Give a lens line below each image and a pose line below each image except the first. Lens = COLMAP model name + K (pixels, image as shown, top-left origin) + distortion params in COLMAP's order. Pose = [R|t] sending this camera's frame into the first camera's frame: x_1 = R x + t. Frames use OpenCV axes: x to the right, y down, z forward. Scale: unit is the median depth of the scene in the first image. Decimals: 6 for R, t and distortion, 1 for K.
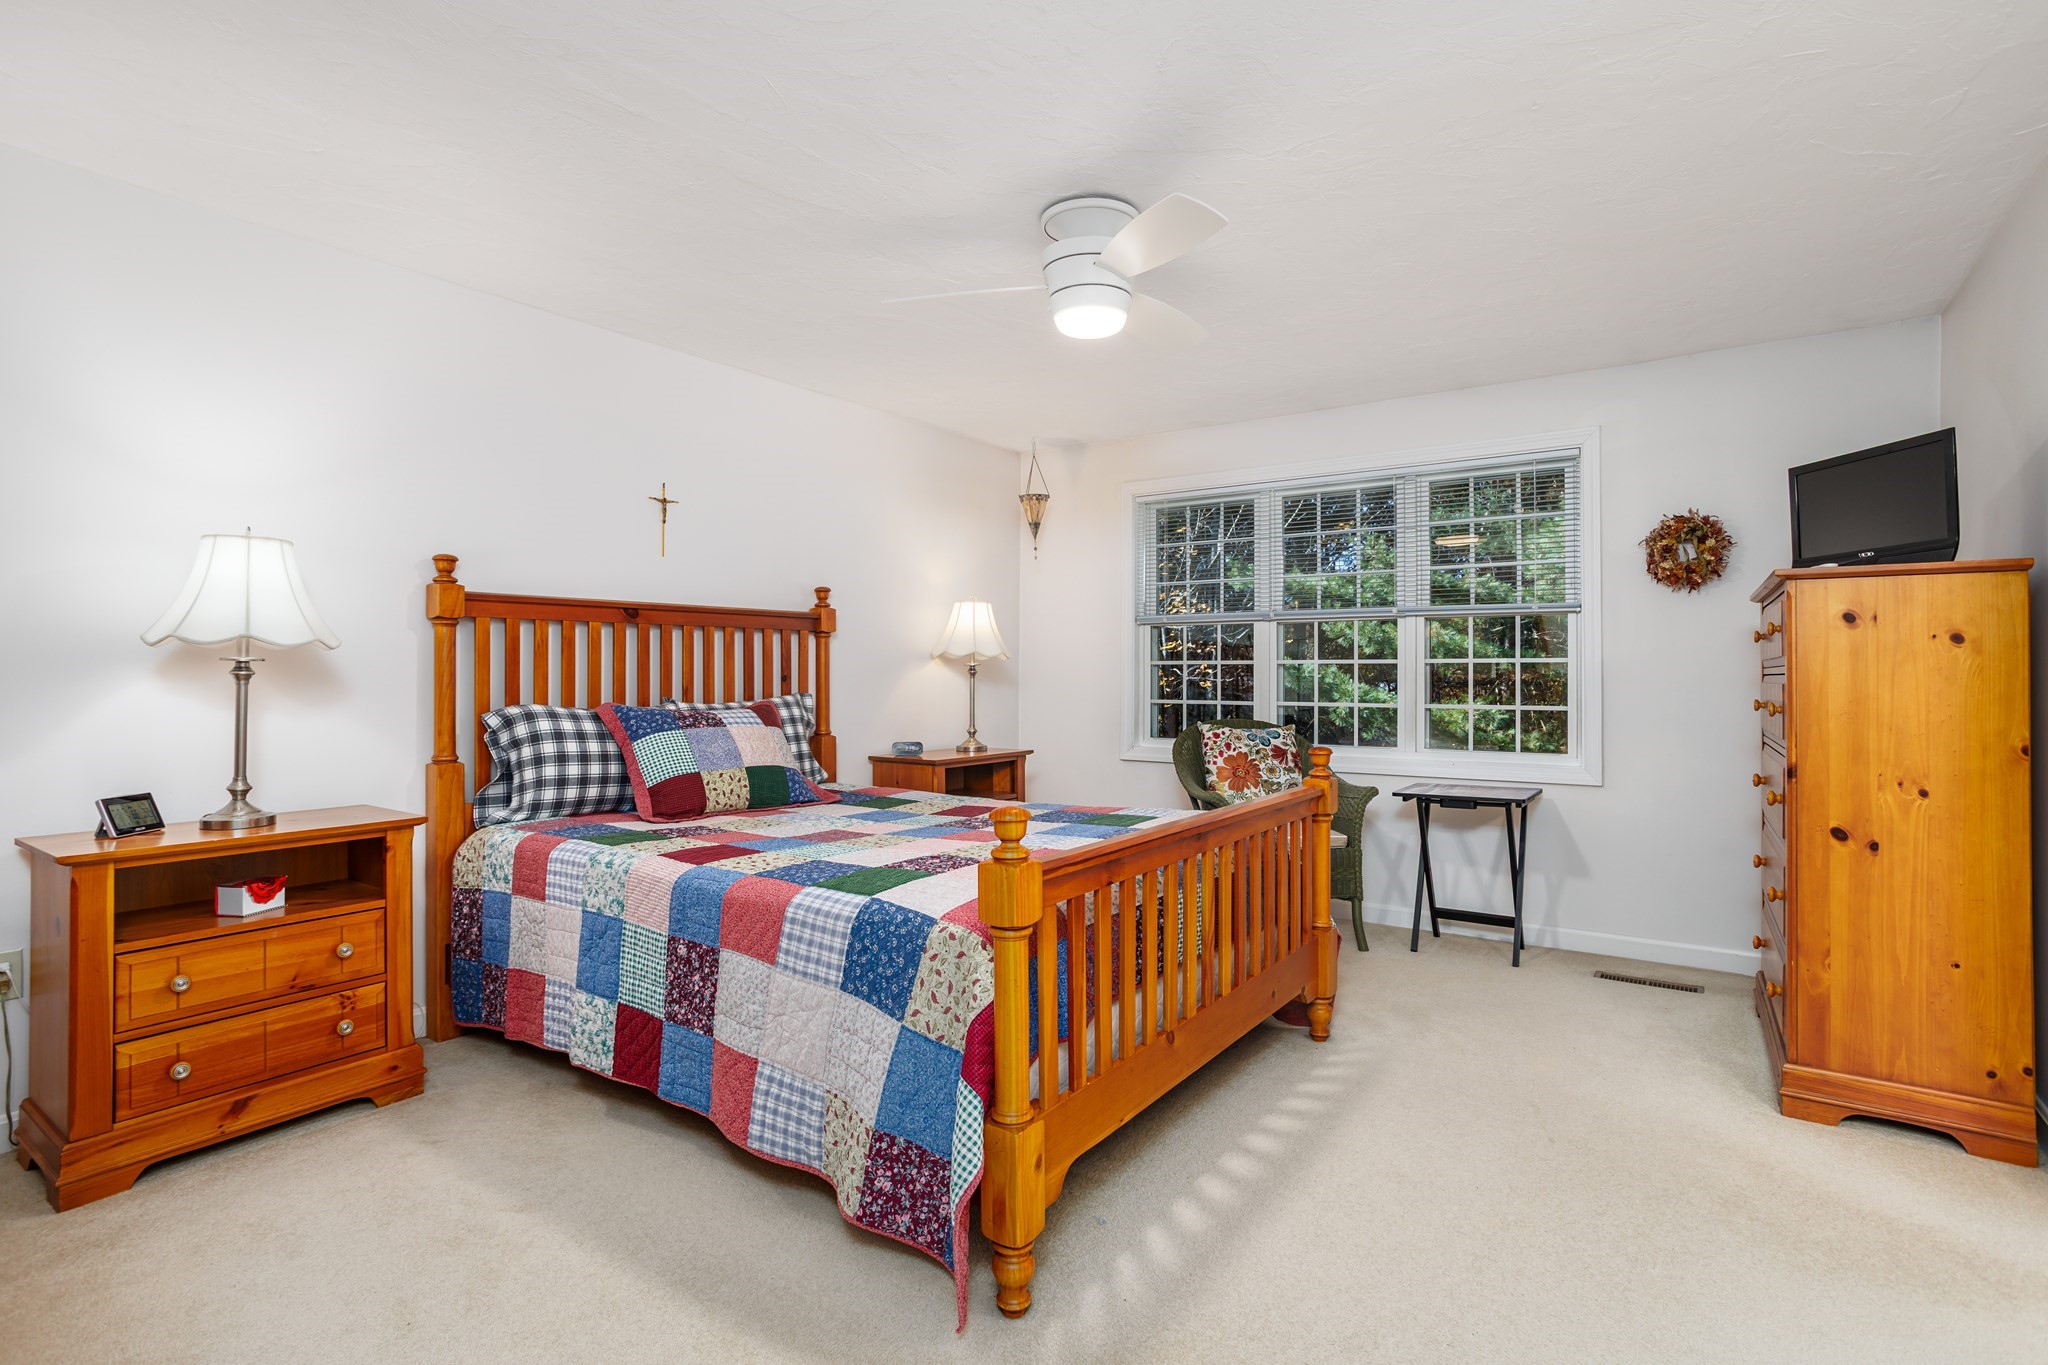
lens RADIAL K [[989.7, 0, 1022.3], [0, 989.7, 666.3], [0, 0, 1]] dist [-0.054470, 0.032828]
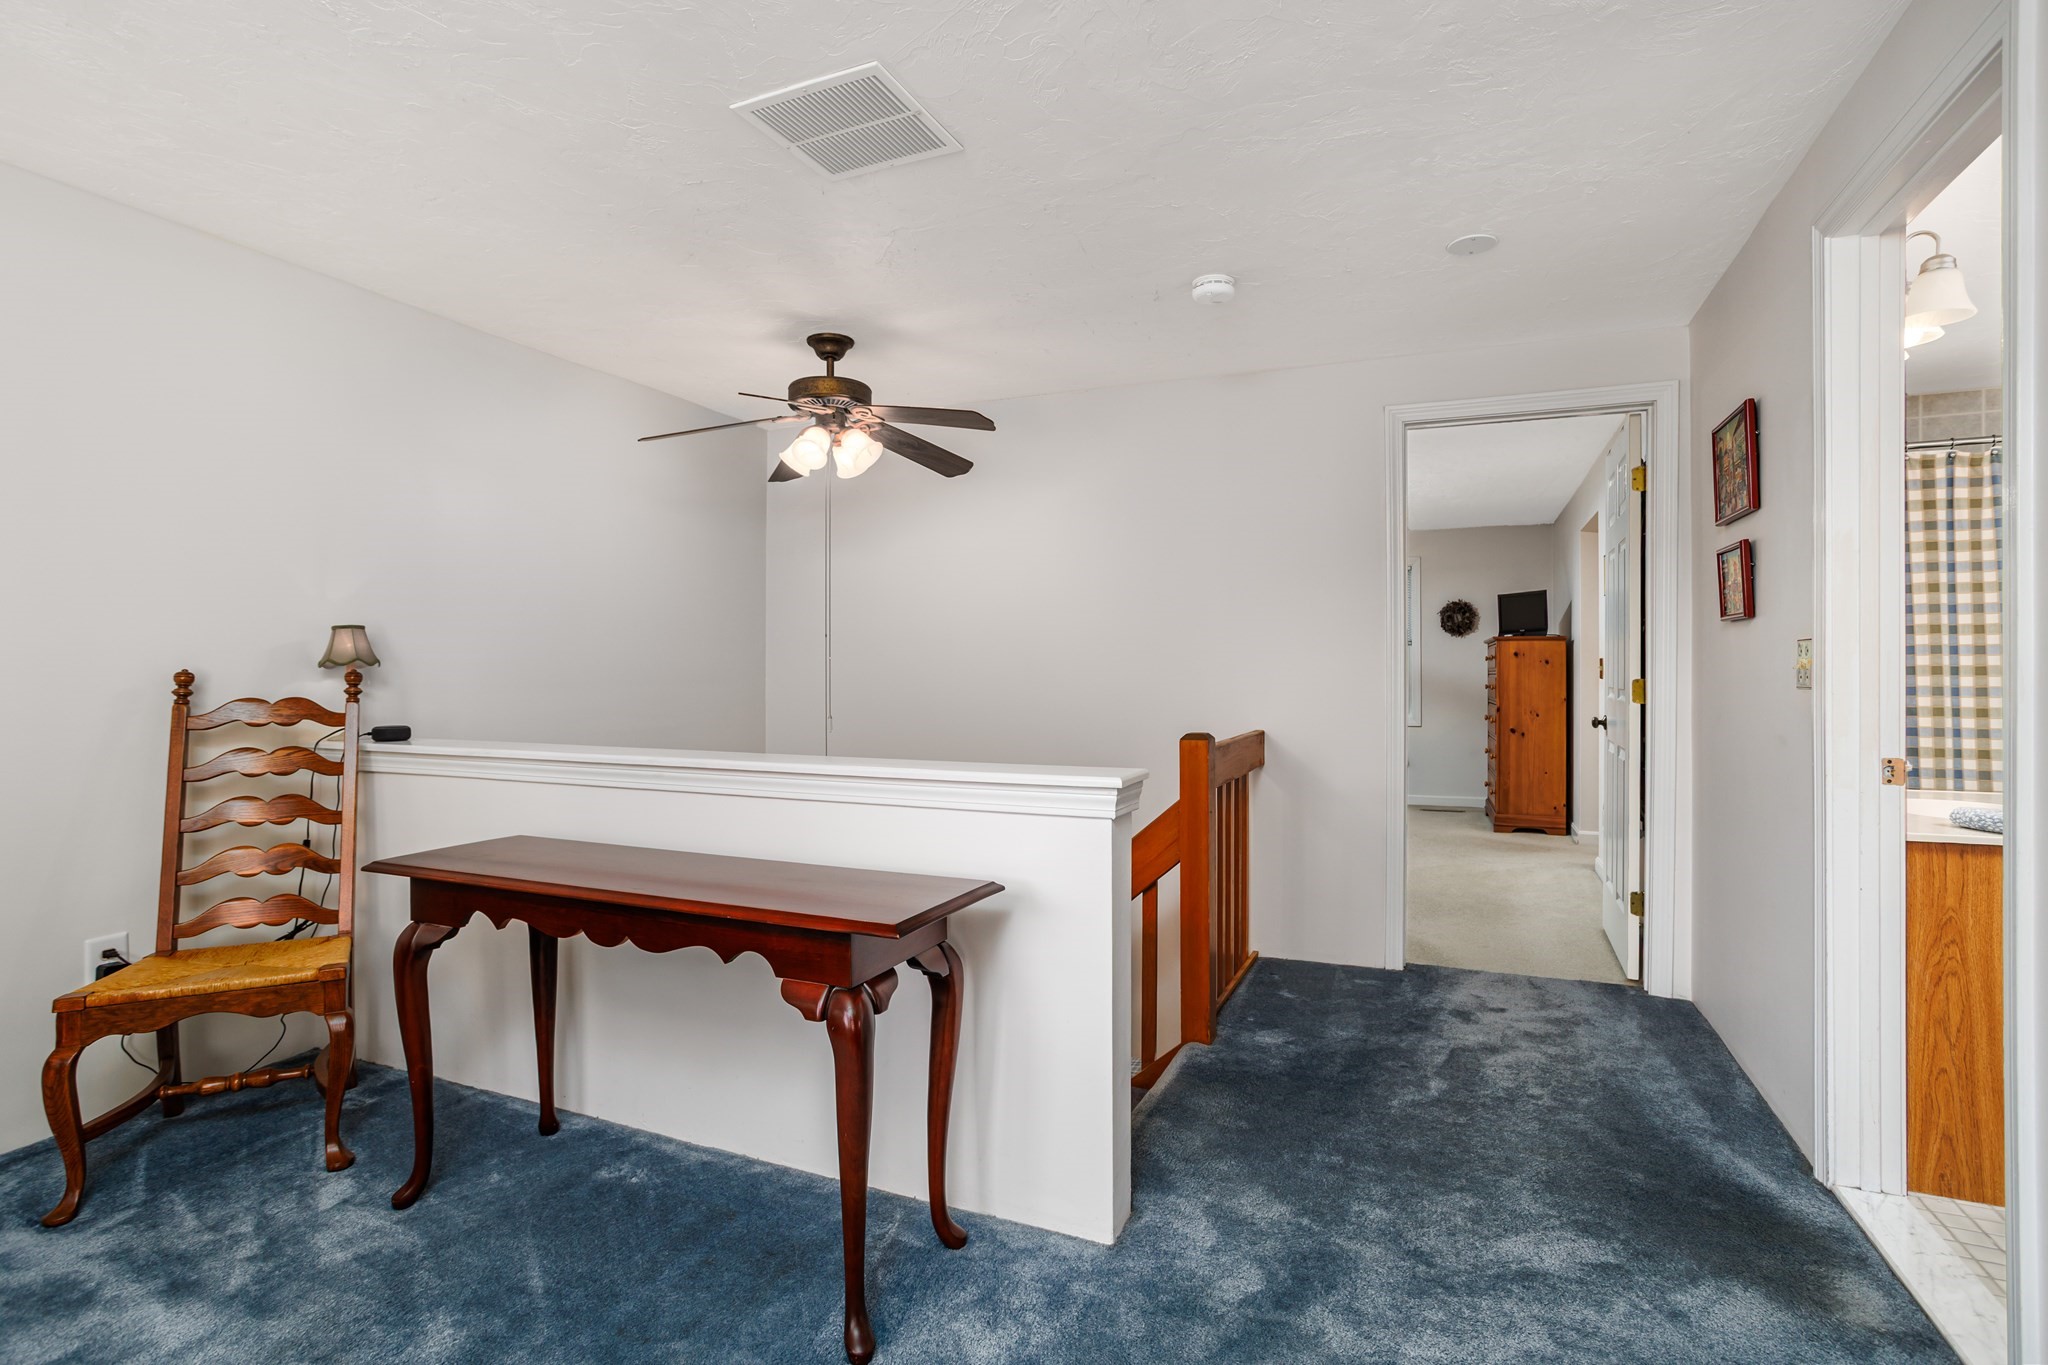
lens RADIAL K [[989.7, 0, 1022.3], [0, 989.7, 666.3], [0, 0, 1]] dist [-0.054470, 0.032828]
pose [[0.978202, 0.001451, 0.207650, -1.124013], [-0.001198, 0.999998, -0.001345, -0.009554], [-0.207652, 0.001067, 0.978202, -1.462425]]
